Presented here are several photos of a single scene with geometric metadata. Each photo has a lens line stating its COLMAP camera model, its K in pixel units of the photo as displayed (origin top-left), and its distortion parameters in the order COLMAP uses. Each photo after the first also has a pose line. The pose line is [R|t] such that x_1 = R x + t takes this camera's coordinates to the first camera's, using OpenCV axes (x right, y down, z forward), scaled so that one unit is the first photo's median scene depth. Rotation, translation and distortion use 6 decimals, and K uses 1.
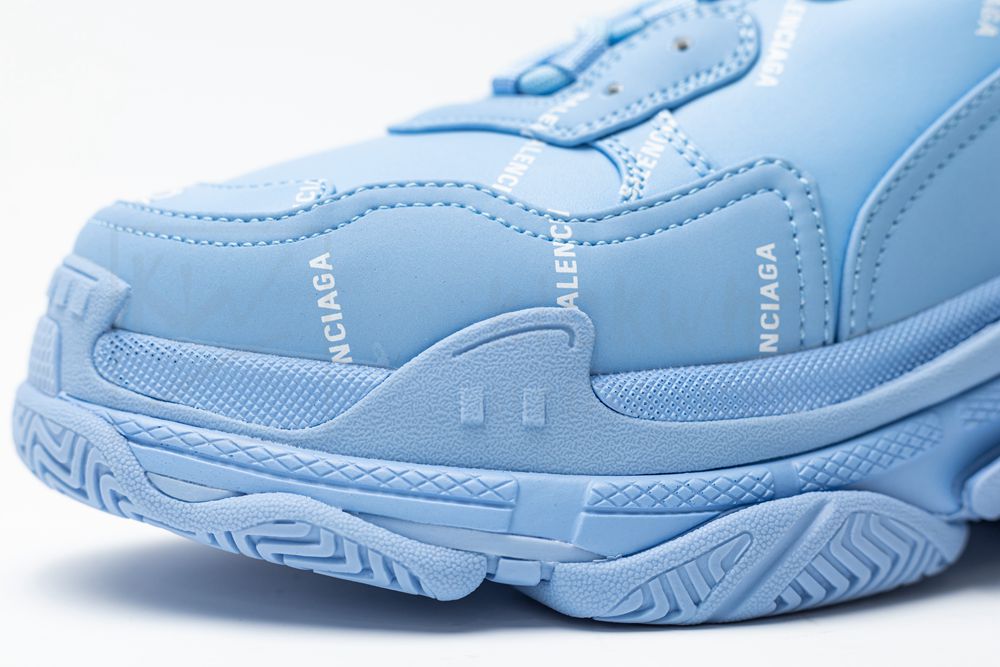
lens RADIAL K [[1734.3, 0, 500.0], [0, 1734.3, 333.5], [0, 0, 1]] dist [-0.019139, -0.012672]
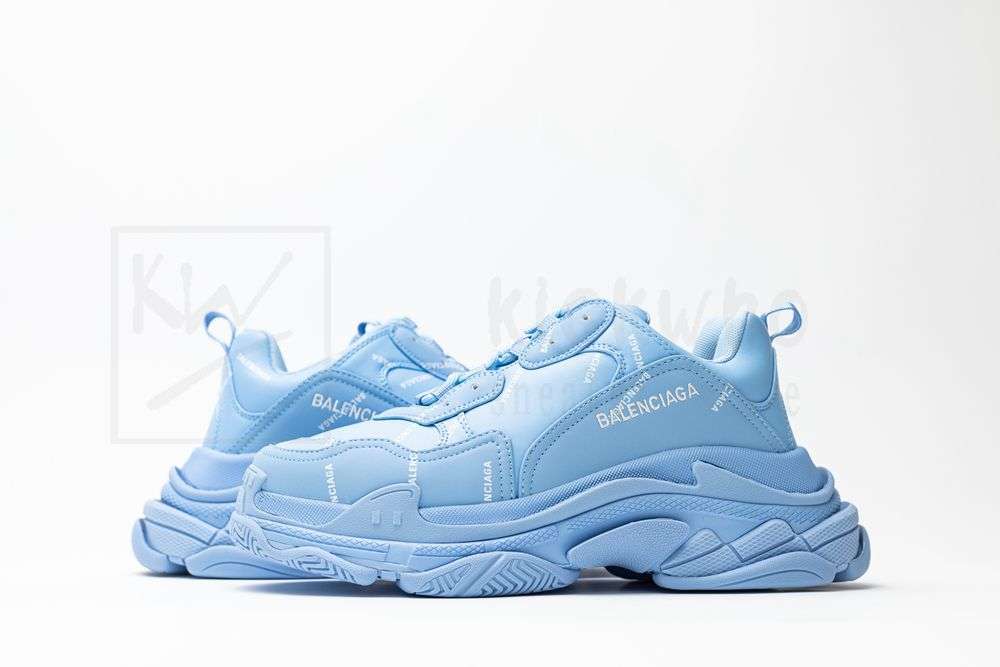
lens RADIAL K [[1534.0, 0, 500.0], [0, 1534.0, 333.5], [0, 0, 1]] dist [0.009294, 0.034008]
pose [[0.980864, -0.011218, -0.194369, 0.667541], [-0.016143, 0.990215, -0.138614, 0.087124], [0.194022, 0.139099, 0.971085, -1.435883]]
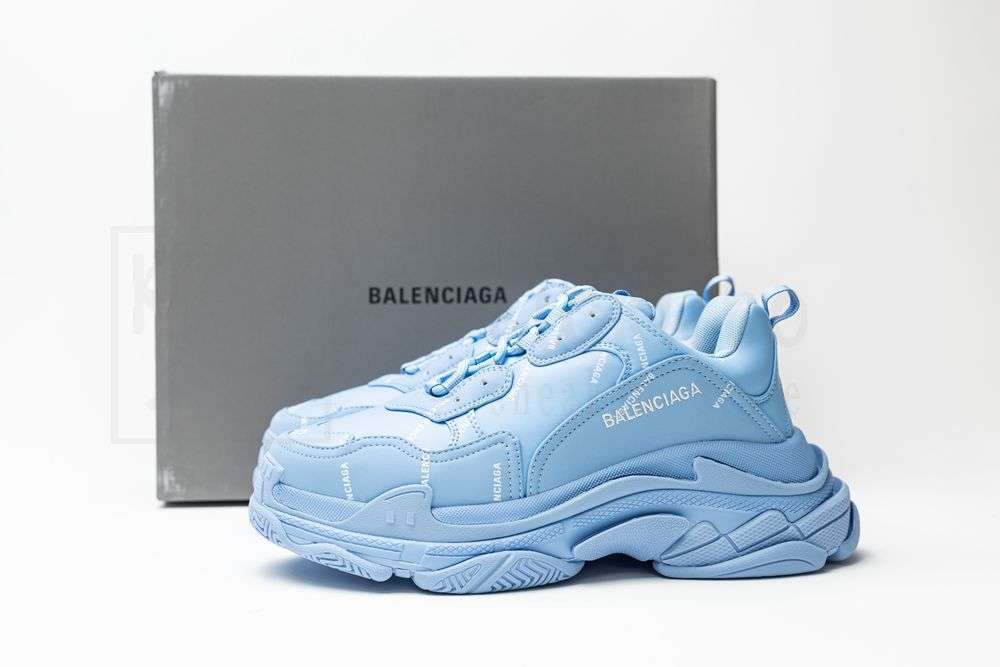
lens RADIAL K [[1534.0, 0, 500.0], [0, 1534.0, 333.5], [0, 0, 1]] dist [0.009294, 0.034008]
pose [[0.982265, 0.025742, -0.185722, 0.641575], [-0.020948, 0.999396, 0.027727, -0.346162], [0.186323, -0.023345, 0.982211, -1.532562]]
